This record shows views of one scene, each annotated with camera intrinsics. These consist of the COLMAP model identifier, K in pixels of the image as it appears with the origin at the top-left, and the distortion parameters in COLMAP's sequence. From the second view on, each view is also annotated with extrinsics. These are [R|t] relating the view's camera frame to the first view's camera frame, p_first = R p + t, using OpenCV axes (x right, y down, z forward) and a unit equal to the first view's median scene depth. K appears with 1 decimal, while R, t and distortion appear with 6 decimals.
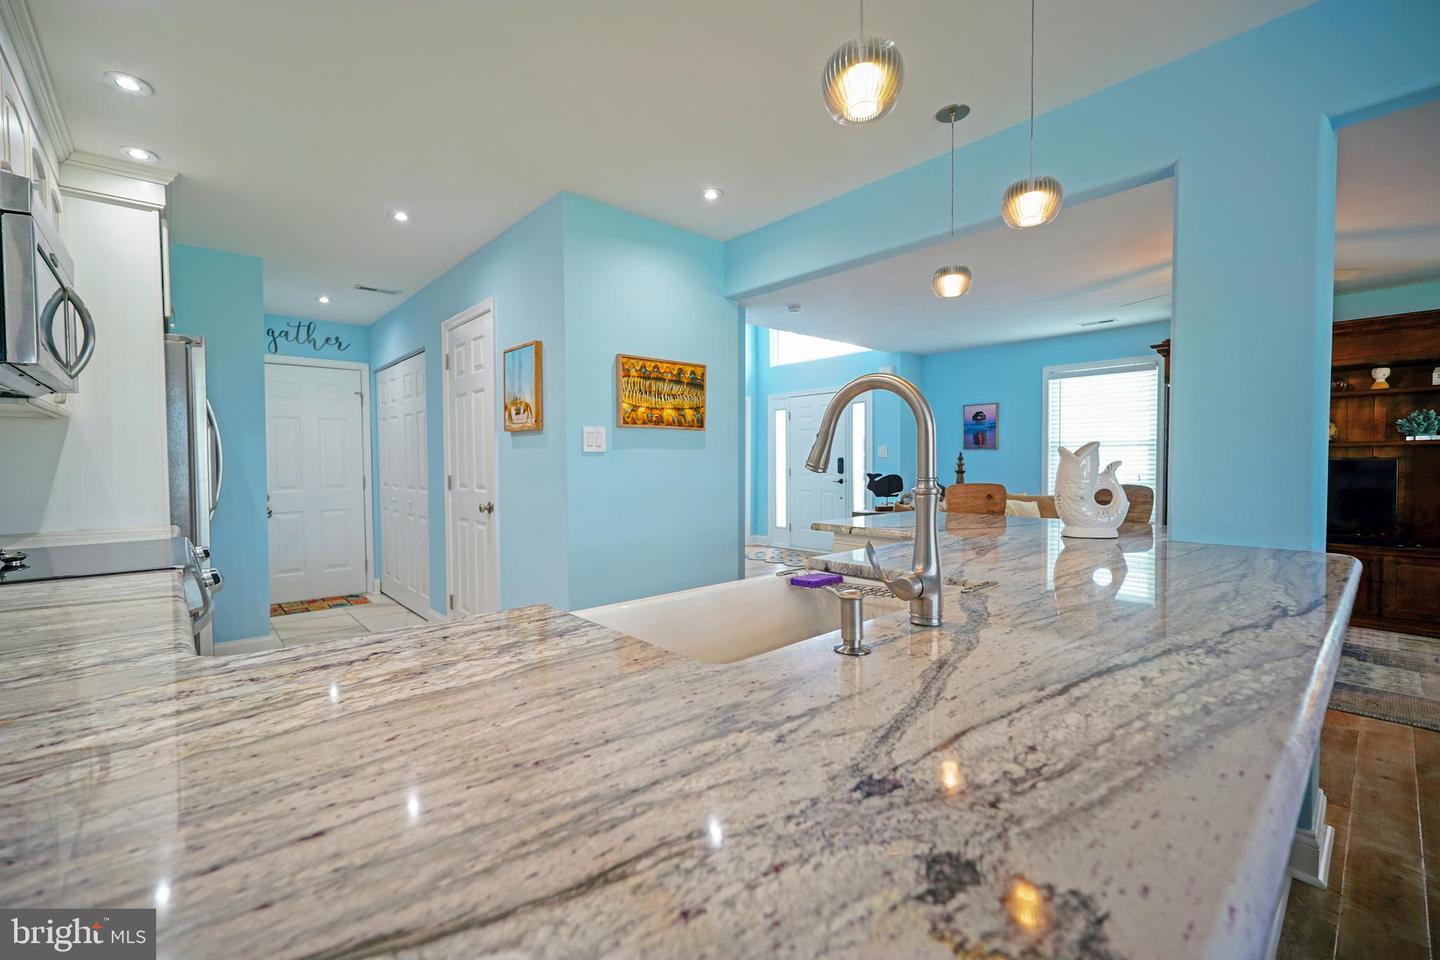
lens RADIAL K [[604.1, 0, 721.6], [0, 604.1, 482.6], [0, 0, 1]] dist [-0.007210, 0.003110]
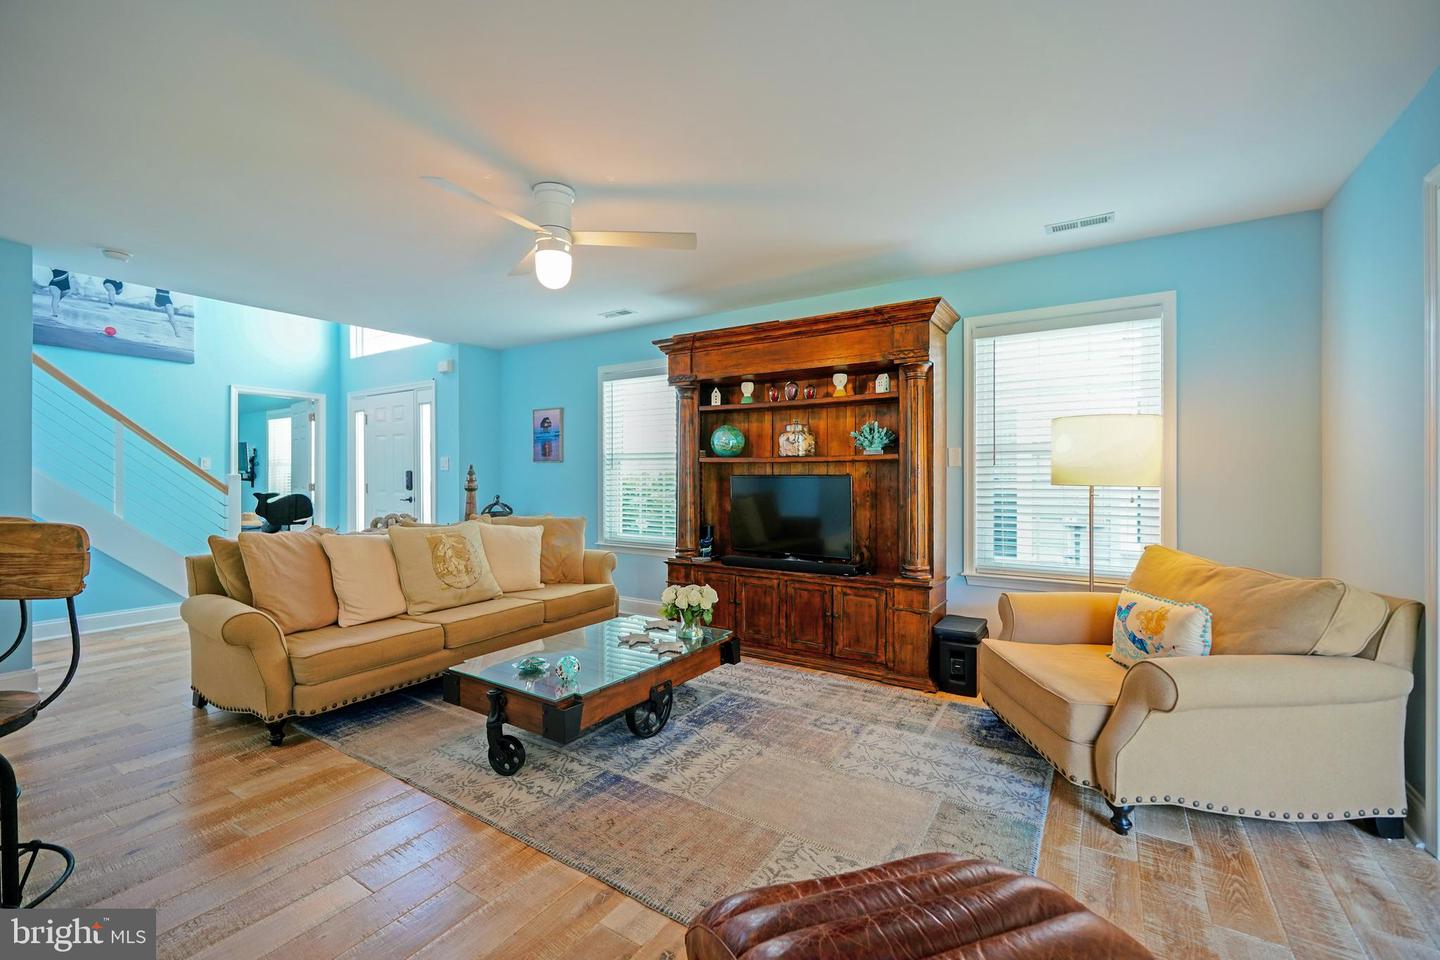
lens RADIAL K [[604.1, 0, 716.9], [0, 604.1, 478.5], [0, 0, 1]] dist [-0.007210, 0.003110]
pose [[0.965830, 0.002076, 0.259169, 0.735325], [0.005187, 0.999613, -0.027336, -0.012430], [-0.259126, 0.027746, 0.965445, 0.199072]]
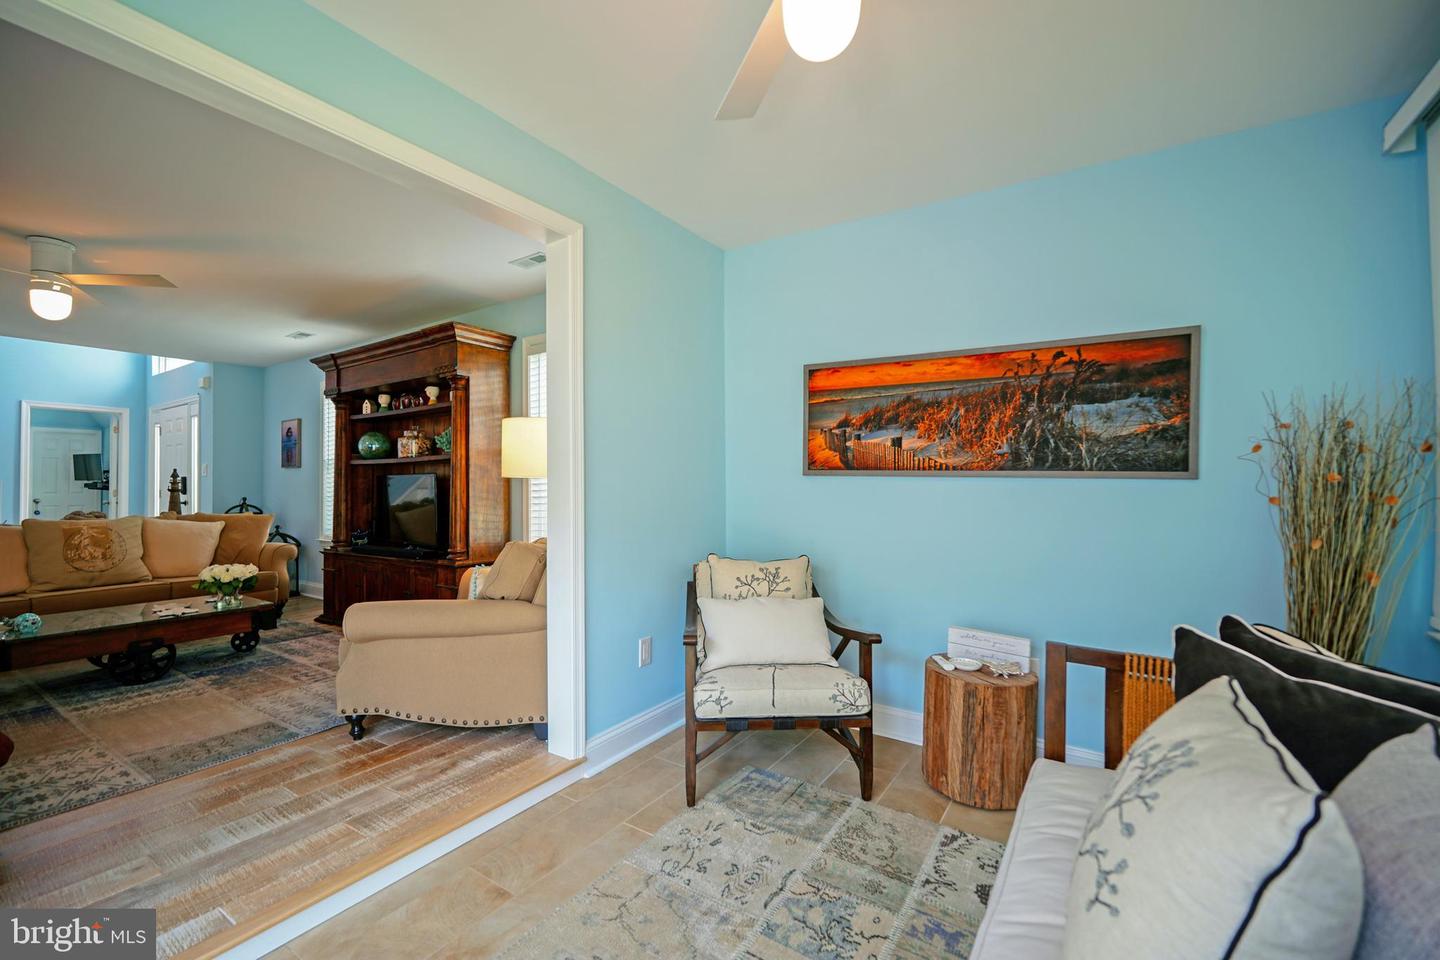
lens RADIAL K [[604.1, 0, 715.9], [0, 604.1, 475.1], [0, 0, 1]] dist [-0.007210, 0.003110]
pose [[0.966419, 0.003059, 0.256952, 1.390622], [0.011545, 0.998403, -0.055309, 0.027857], [-0.256710, 0.056418, 0.964840, -0.131537]]
